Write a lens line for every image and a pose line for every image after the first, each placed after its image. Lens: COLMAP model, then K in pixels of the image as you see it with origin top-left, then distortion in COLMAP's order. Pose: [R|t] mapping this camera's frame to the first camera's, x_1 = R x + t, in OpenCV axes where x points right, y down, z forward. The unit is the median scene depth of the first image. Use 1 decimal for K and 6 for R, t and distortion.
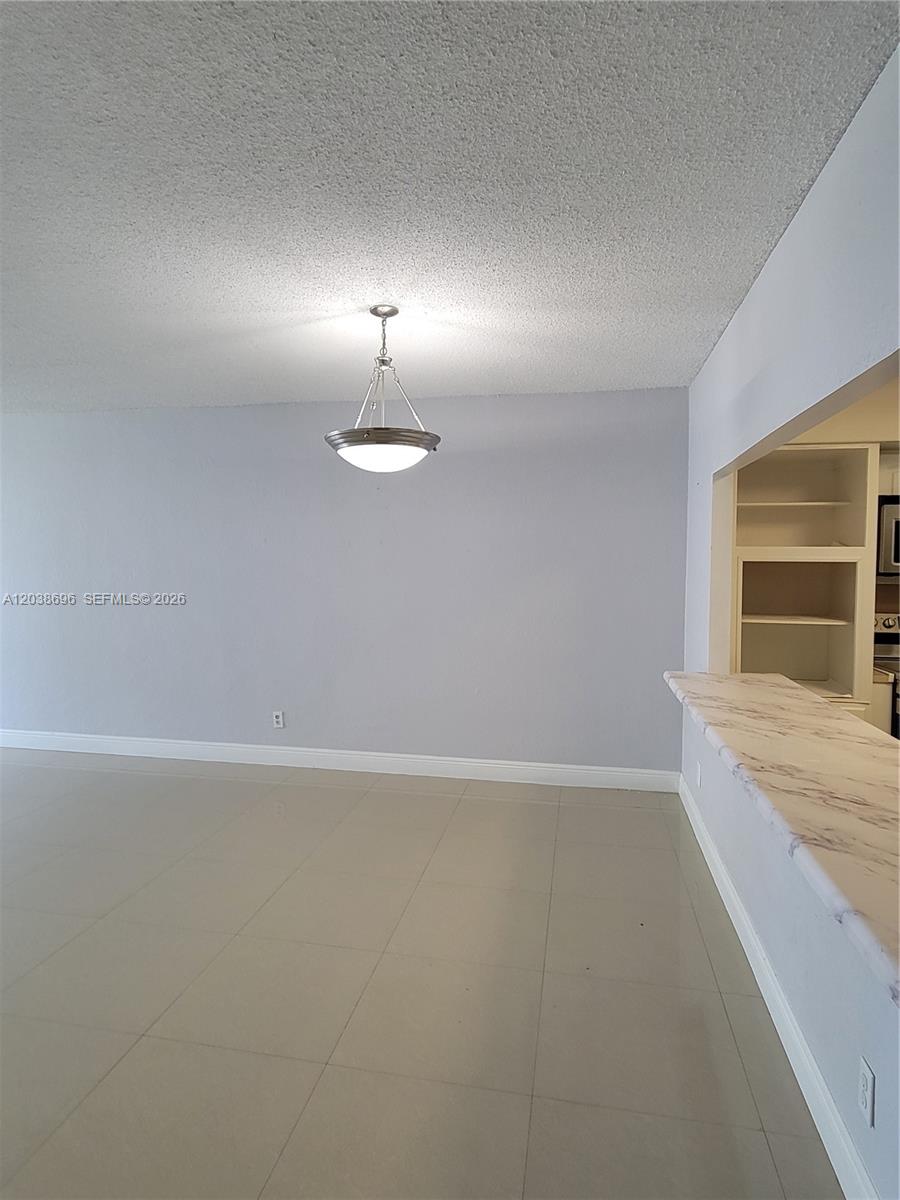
lens RADIAL K [[698.7, 0, 450.0], [0, 698.7, 600.0], [0, 0, 1]] dist [0.001376, 0.000263]
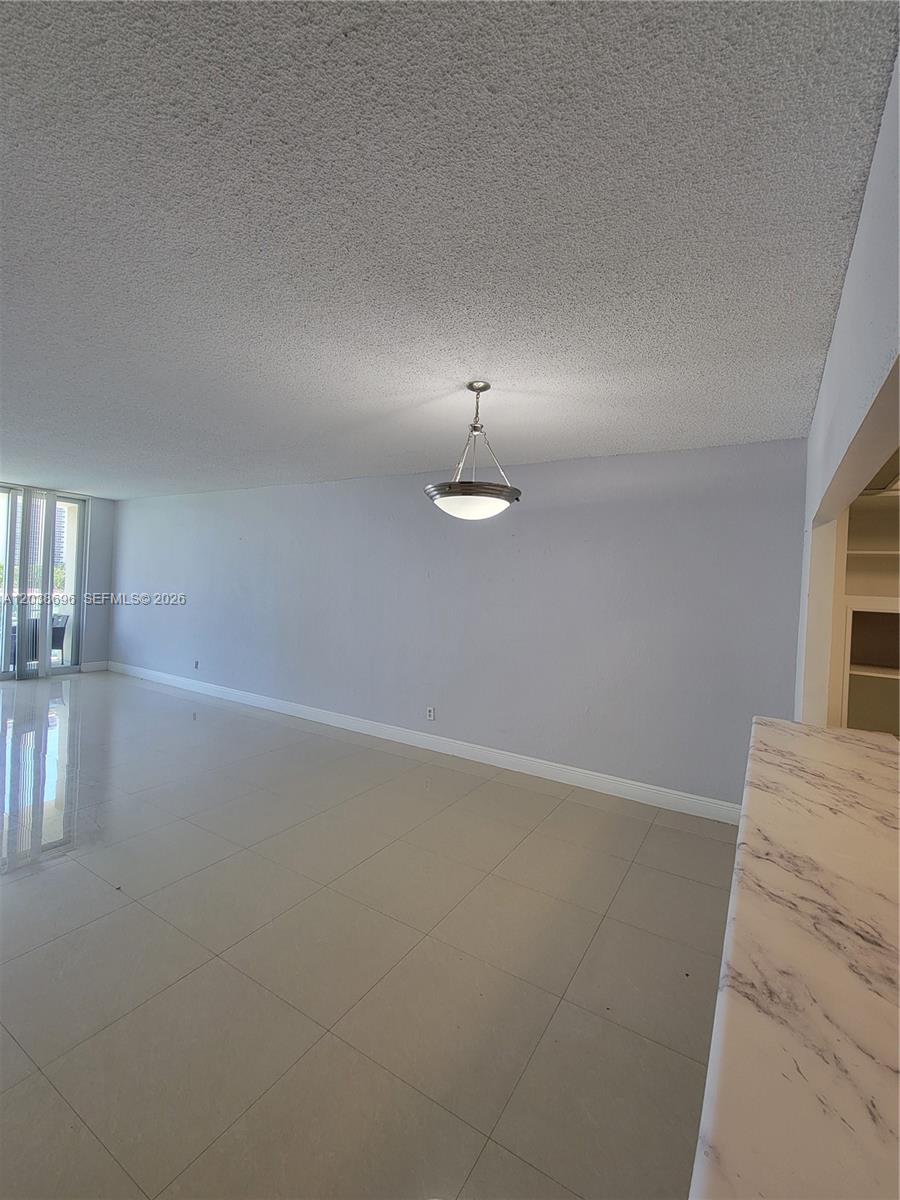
lens RADIAL K [[525.1, 0, 438.2], [0, 525.1, 592.1], [0, 0, 1]] dist [-0.001459, -0.000921]
pose [[0.931687, 0.044624, -0.360511, 0.183326], [-0.064566, 0.996967, -0.043457, -0.015630], [0.357478, 0.063765, 0.931742, 0.152793]]
